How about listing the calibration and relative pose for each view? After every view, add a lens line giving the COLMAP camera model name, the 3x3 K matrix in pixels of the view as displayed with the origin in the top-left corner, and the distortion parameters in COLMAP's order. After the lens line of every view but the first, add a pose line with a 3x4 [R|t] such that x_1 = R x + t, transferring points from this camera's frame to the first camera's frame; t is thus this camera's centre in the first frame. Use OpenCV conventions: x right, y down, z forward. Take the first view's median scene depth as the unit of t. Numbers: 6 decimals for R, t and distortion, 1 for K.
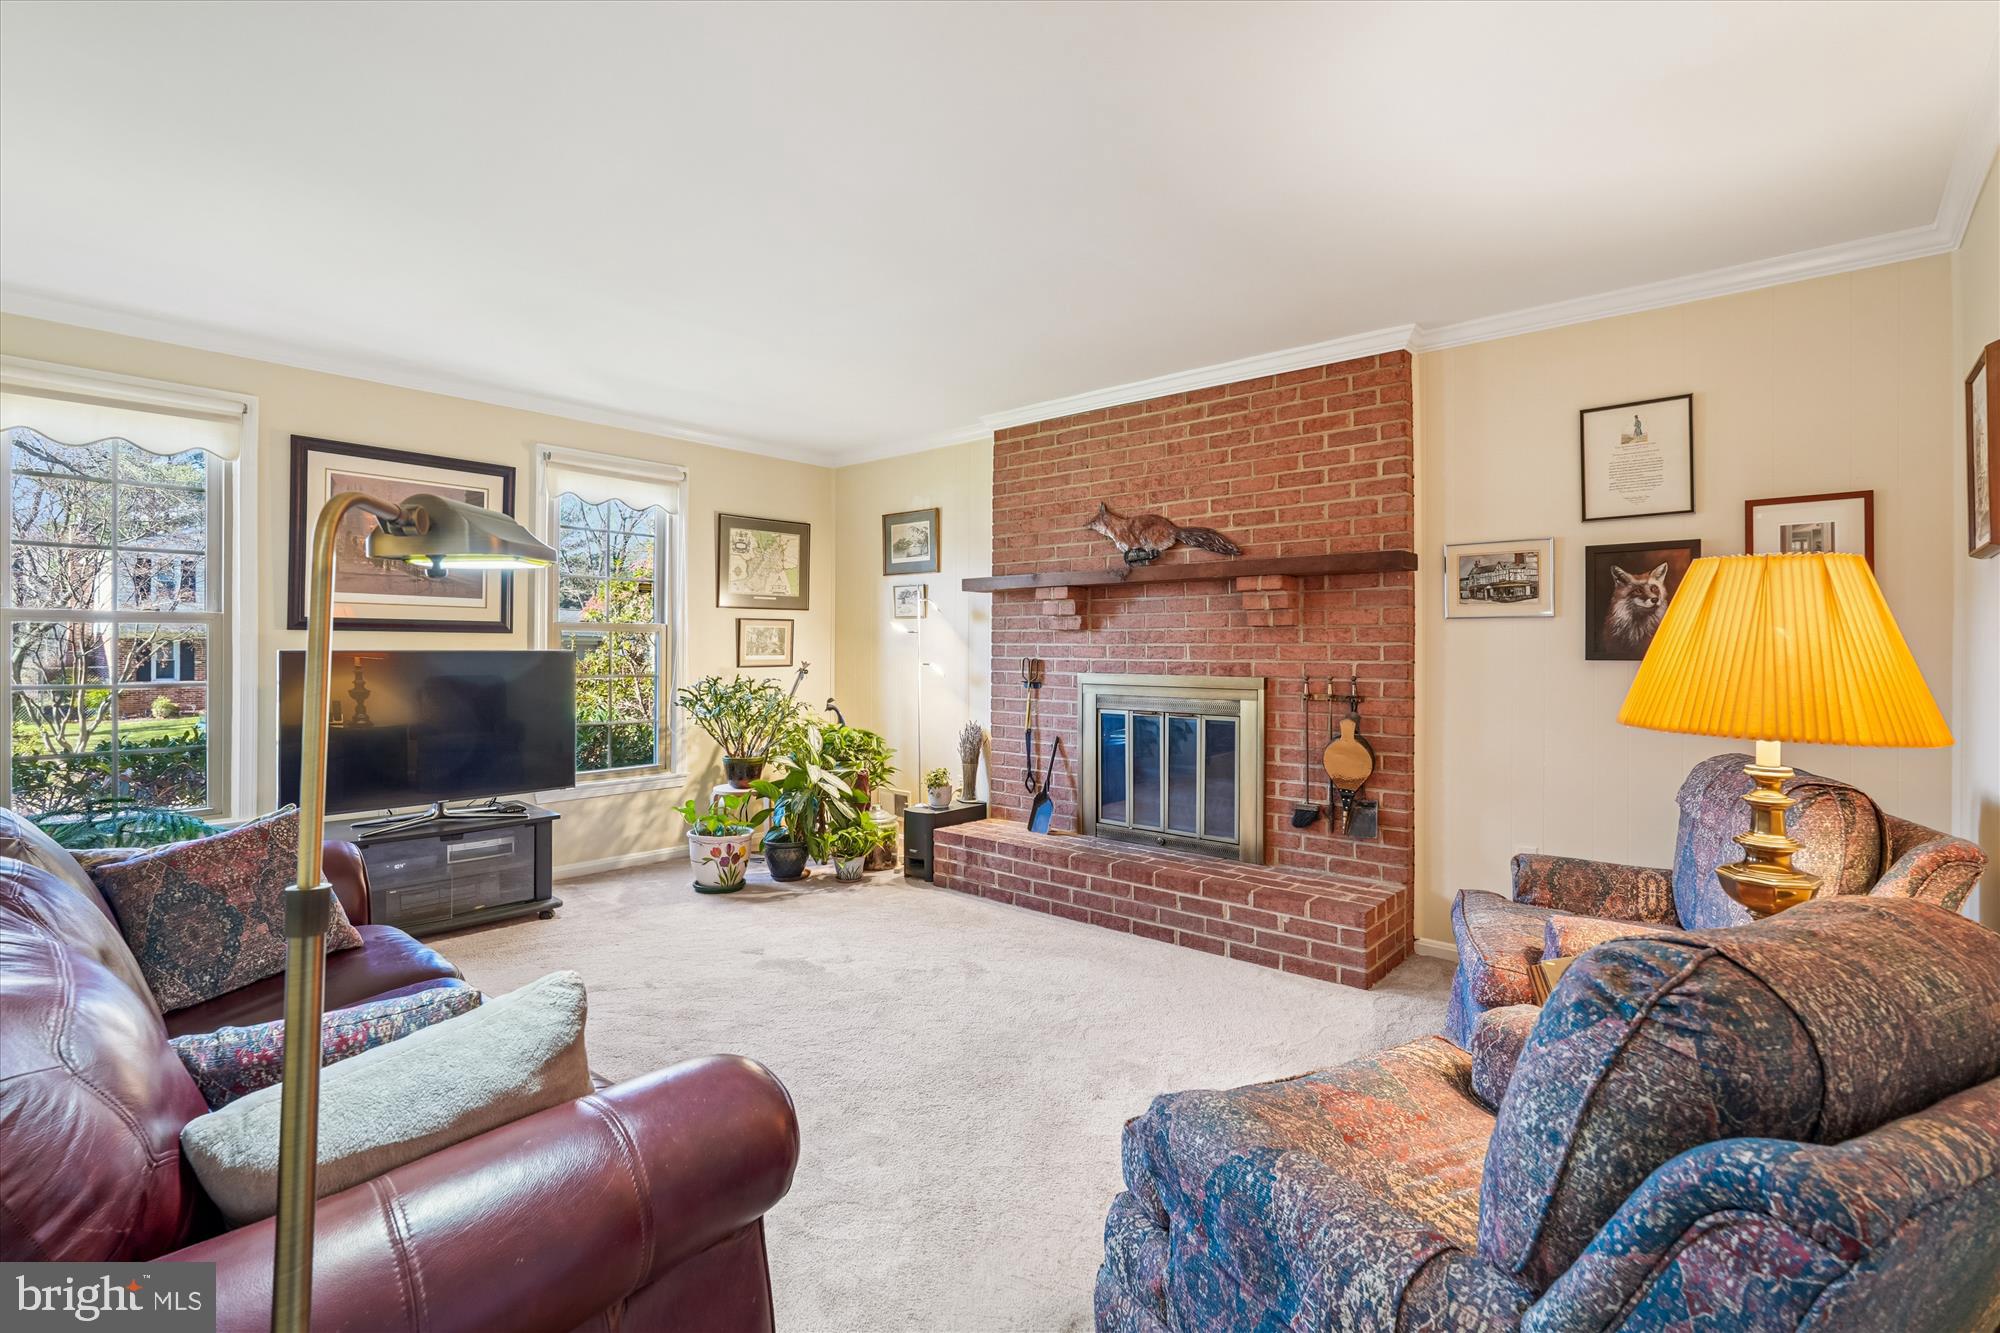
lens RADIAL K [[877.8, 0, 975.5], [0, 877.8, 633.1], [0, 0, 1]] dist [-0.006774, 0.001605]
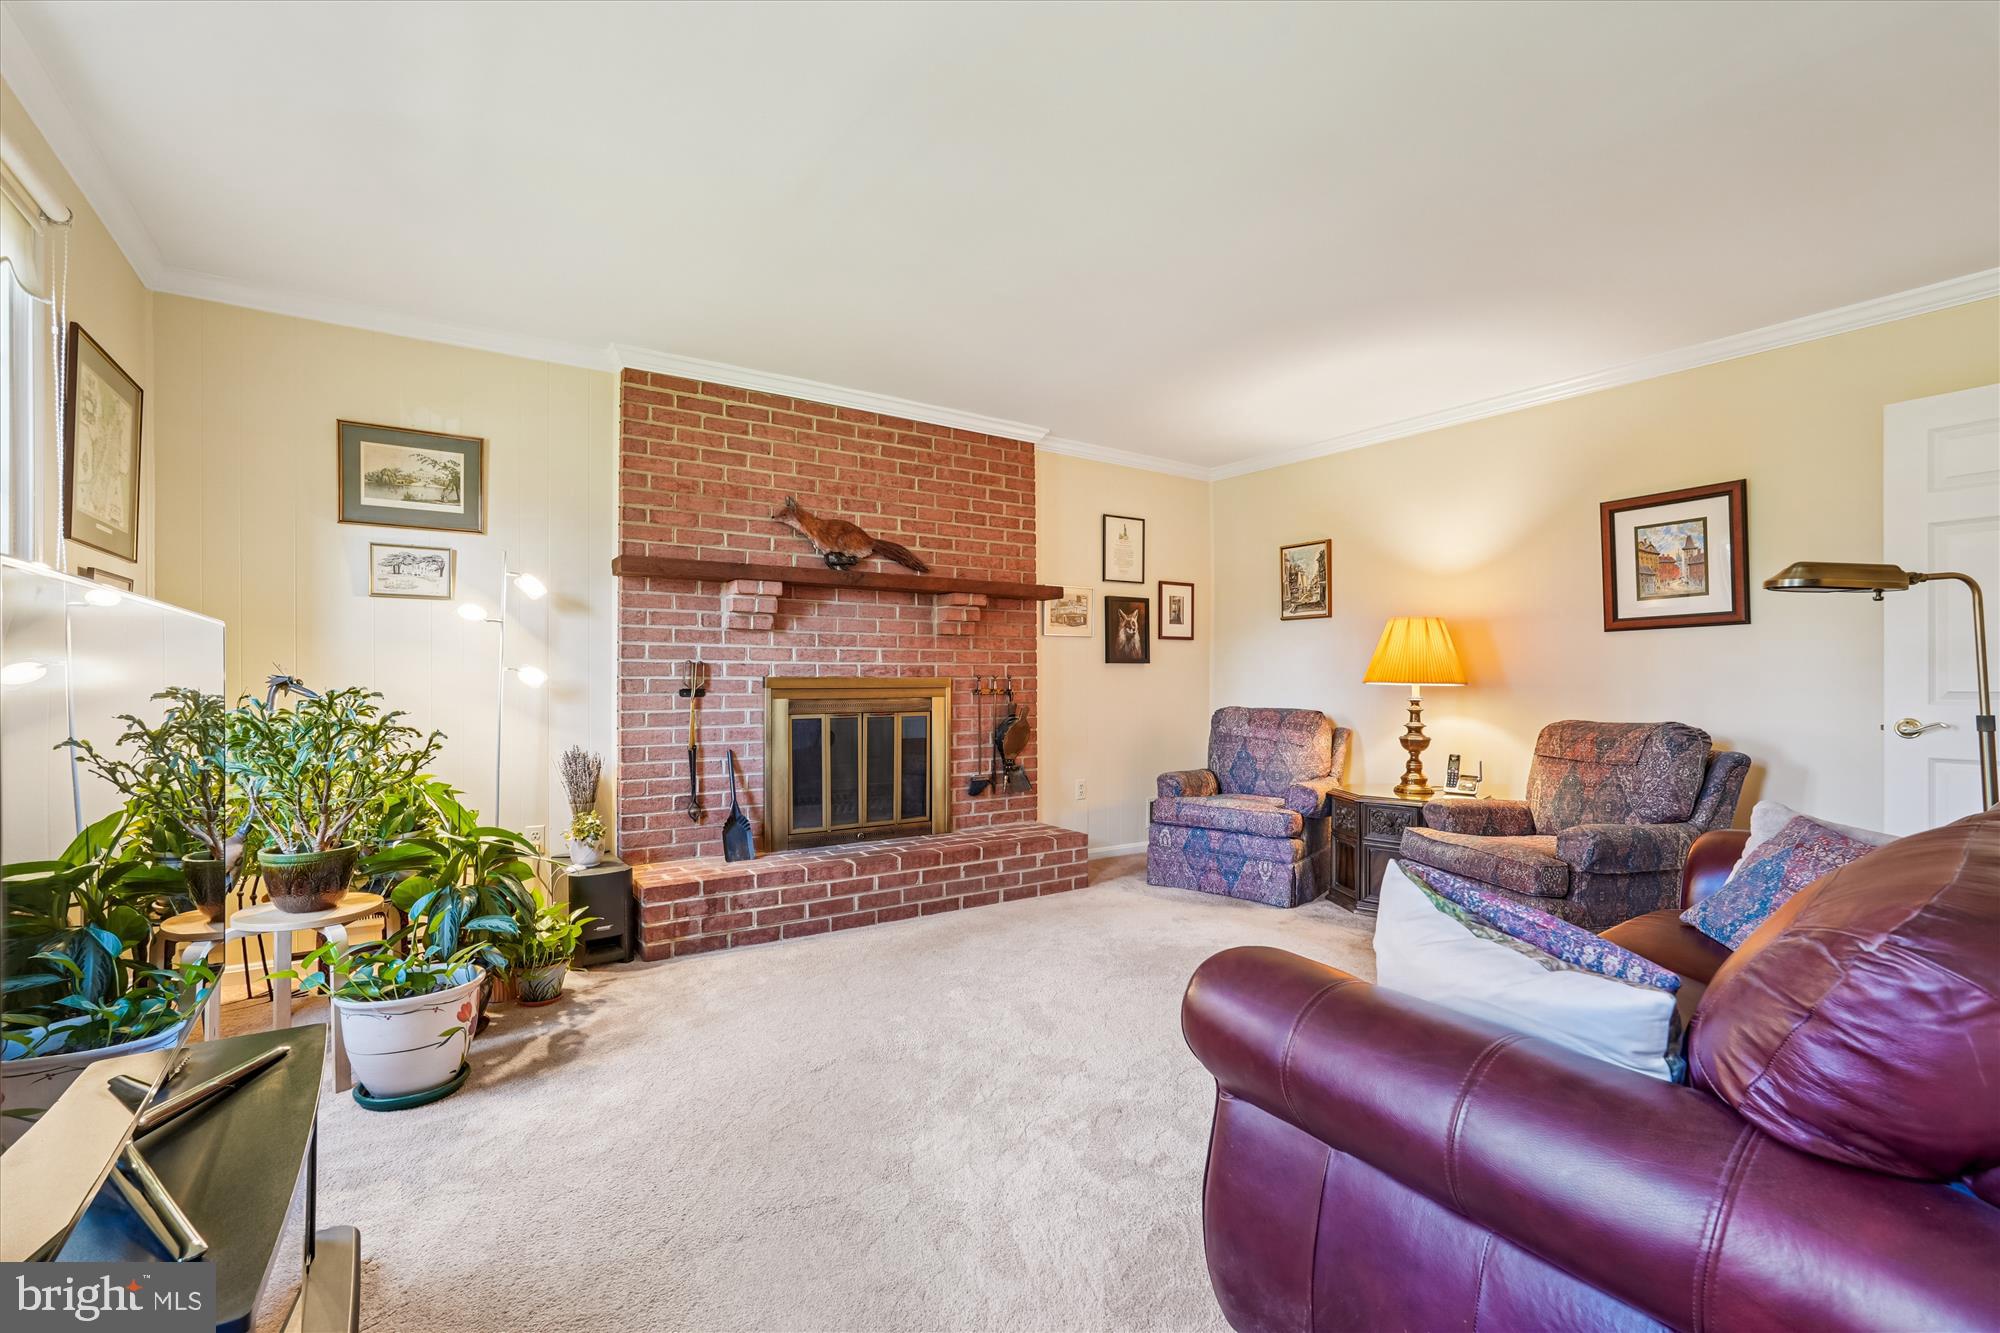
lens RADIAL K [[877.8, 0, 996.7], [0, 877.8, 665.3], [0, 0, 1]] dist [-0.006774, 0.001605]
pose [[0.277600, 0.009188, 0.960653, -0.776303], [-0.018426, 0.999821, -0.004238, 0.036337], [-0.960520, -0.016524, 0.277719, 0.577155]]
